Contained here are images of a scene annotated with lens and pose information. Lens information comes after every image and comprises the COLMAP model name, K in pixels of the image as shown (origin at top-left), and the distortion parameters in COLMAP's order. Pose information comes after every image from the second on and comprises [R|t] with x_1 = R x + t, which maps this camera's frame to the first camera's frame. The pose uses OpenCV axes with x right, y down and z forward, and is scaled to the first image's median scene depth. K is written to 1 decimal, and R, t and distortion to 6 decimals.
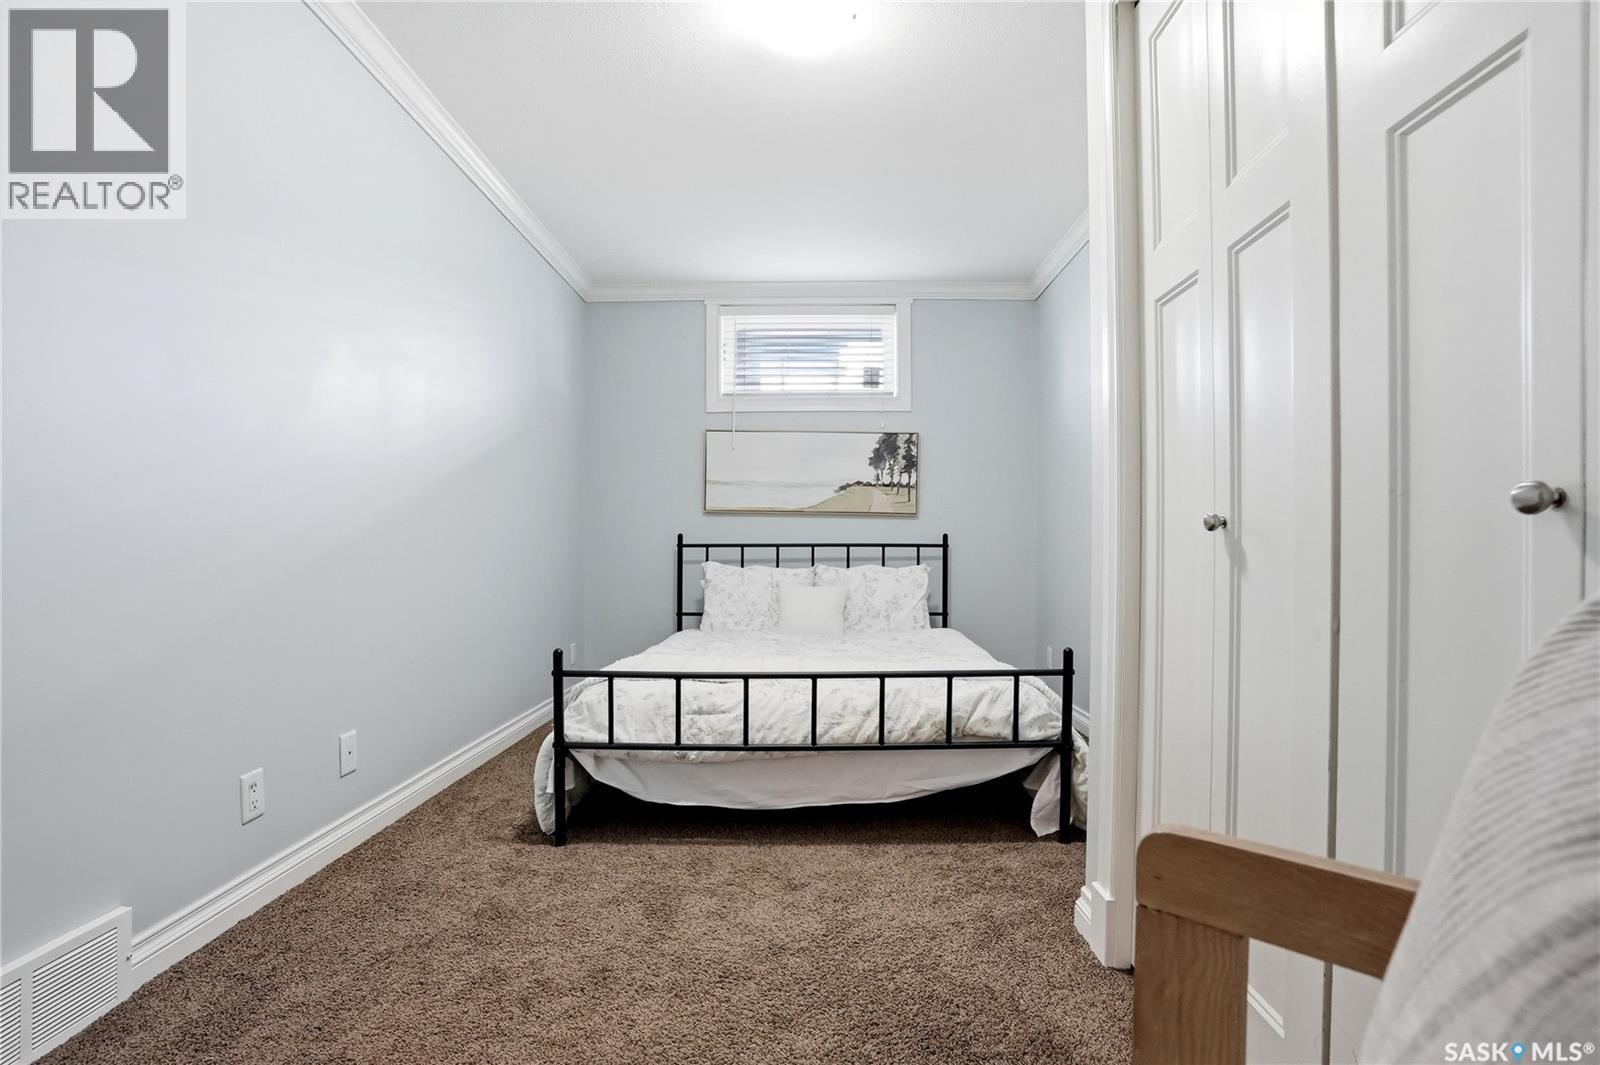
lens RADIAL K [[760.4, 0, 789.5], [0, 760.4, 551.3], [0, 0, 1]] dist [-0.070915, 0.026675]
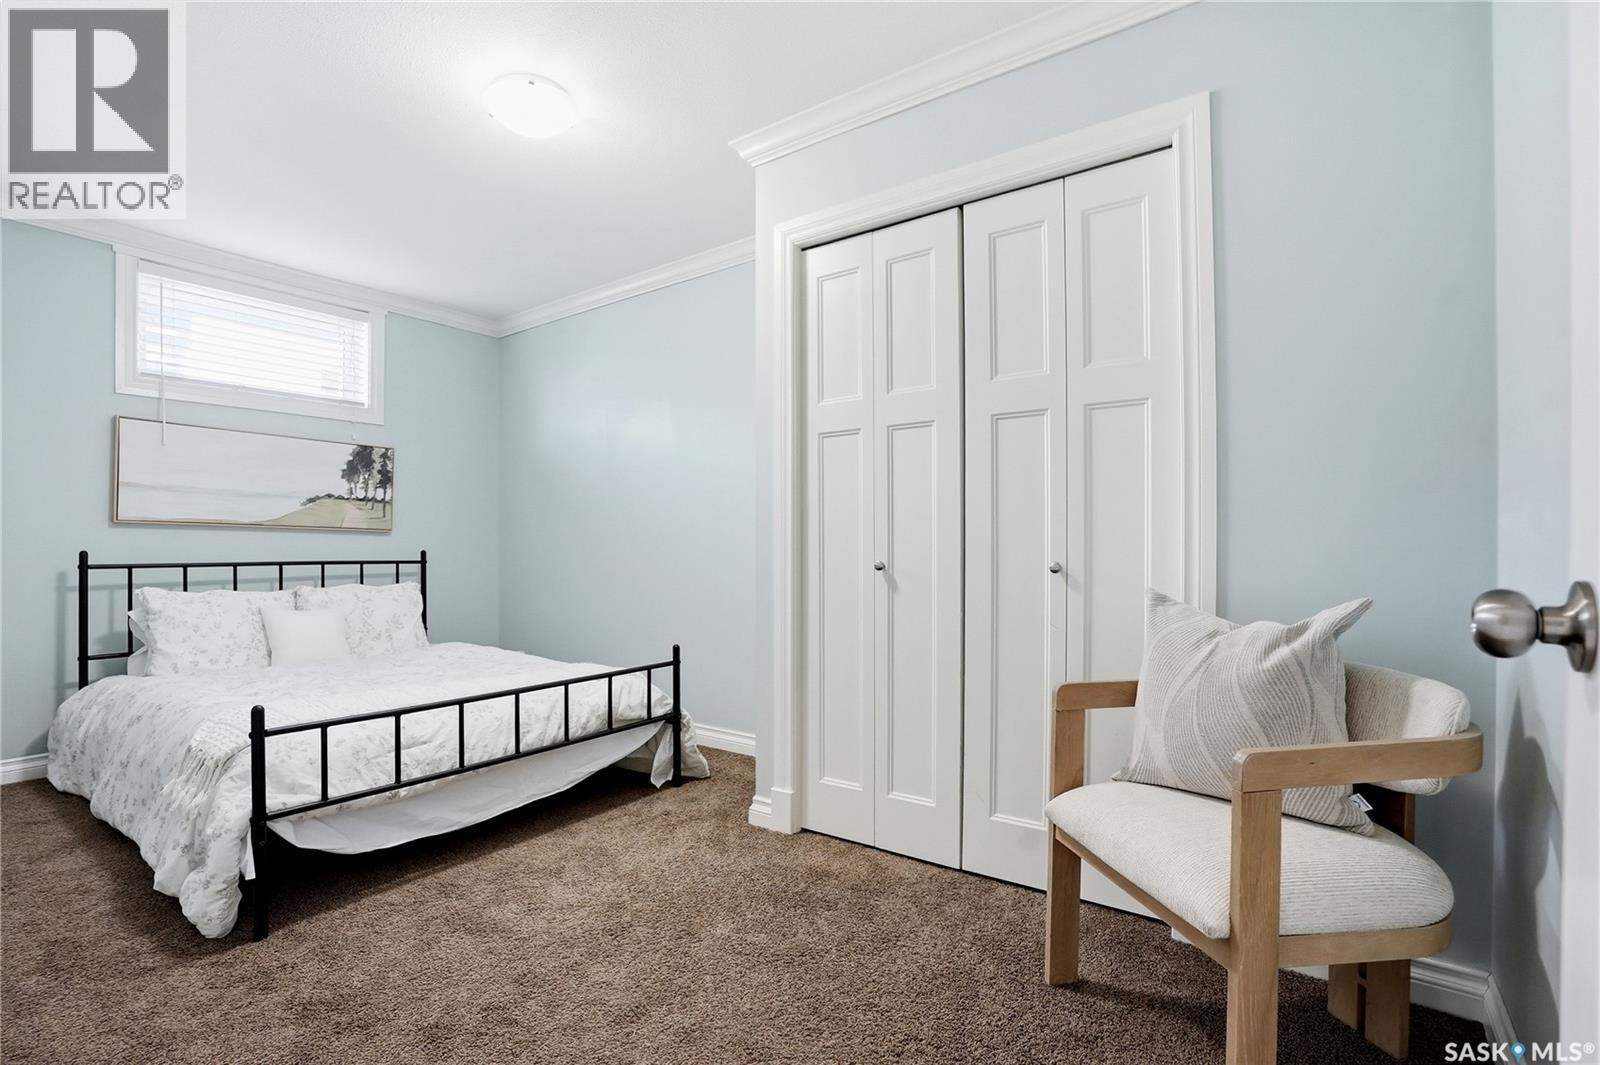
lens RADIAL K [[760.4, 0, 789.5], [0, 760.4, 551.3], [0, 0, 1]] dist [-0.070915, 0.026675]
pose [[0.571672, -0.003359, 0.820476, -0.363252], [0.001808, 0.999994, 0.002834, -0.025789], [-0.820480, -0.000137, 0.571675, 0.020884]]
